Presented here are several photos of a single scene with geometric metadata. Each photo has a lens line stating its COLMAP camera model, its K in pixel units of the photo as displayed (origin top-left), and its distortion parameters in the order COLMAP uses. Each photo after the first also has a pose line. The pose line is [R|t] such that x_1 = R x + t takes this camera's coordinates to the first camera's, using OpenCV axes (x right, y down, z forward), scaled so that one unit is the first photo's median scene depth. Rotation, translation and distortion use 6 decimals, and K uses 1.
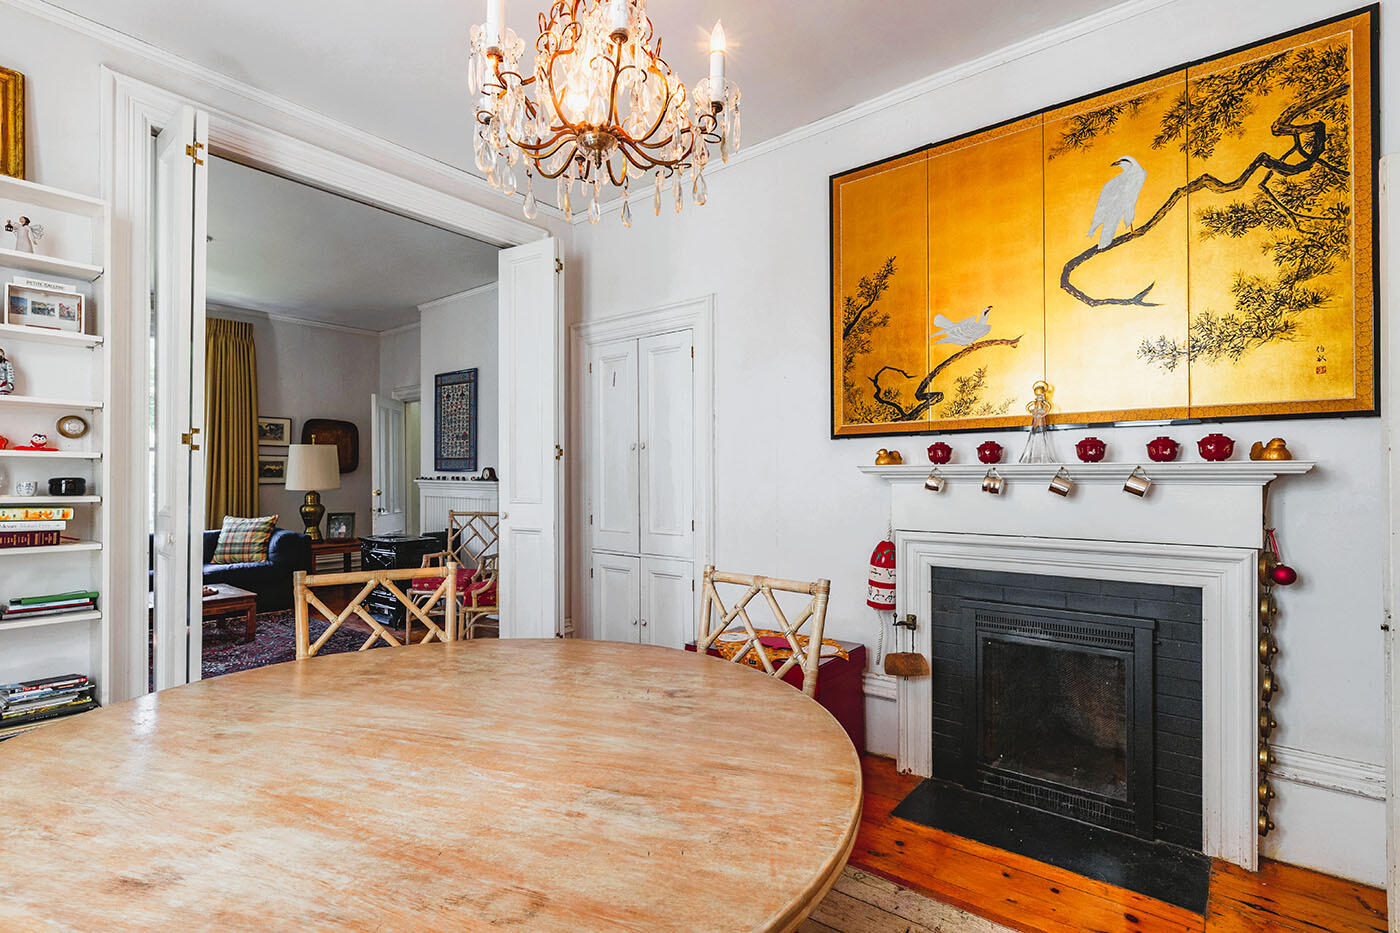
lens RADIAL K [[664.8, 0, 700.2], [0, 664.8, 469.2], [0, 0, 1]] dist [-0.016112, 0.000154]
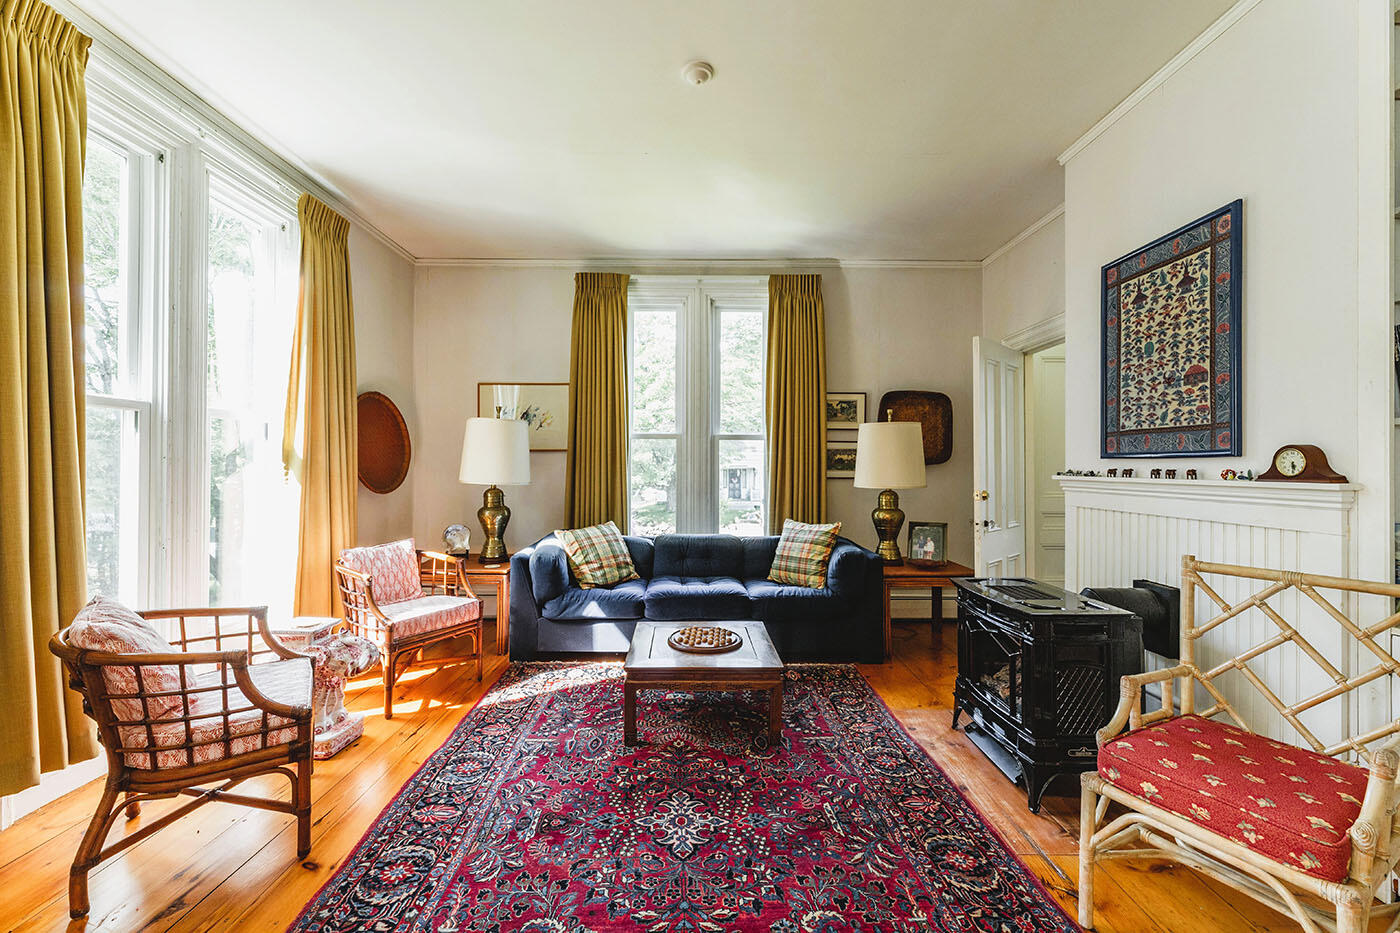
lens RADIAL K [[572.8, 0, 700.0], [0, 572.8, 466.6], [0, 0, 1]] dist [-0.001944, -0.000035]
pose [[0.628228, 0.000983, -0.778029, -0.258026], [0.001181, 0.999997, 0.002217, 0.007710], [0.778029, -0.002312, 0.628225, 0.498578]]
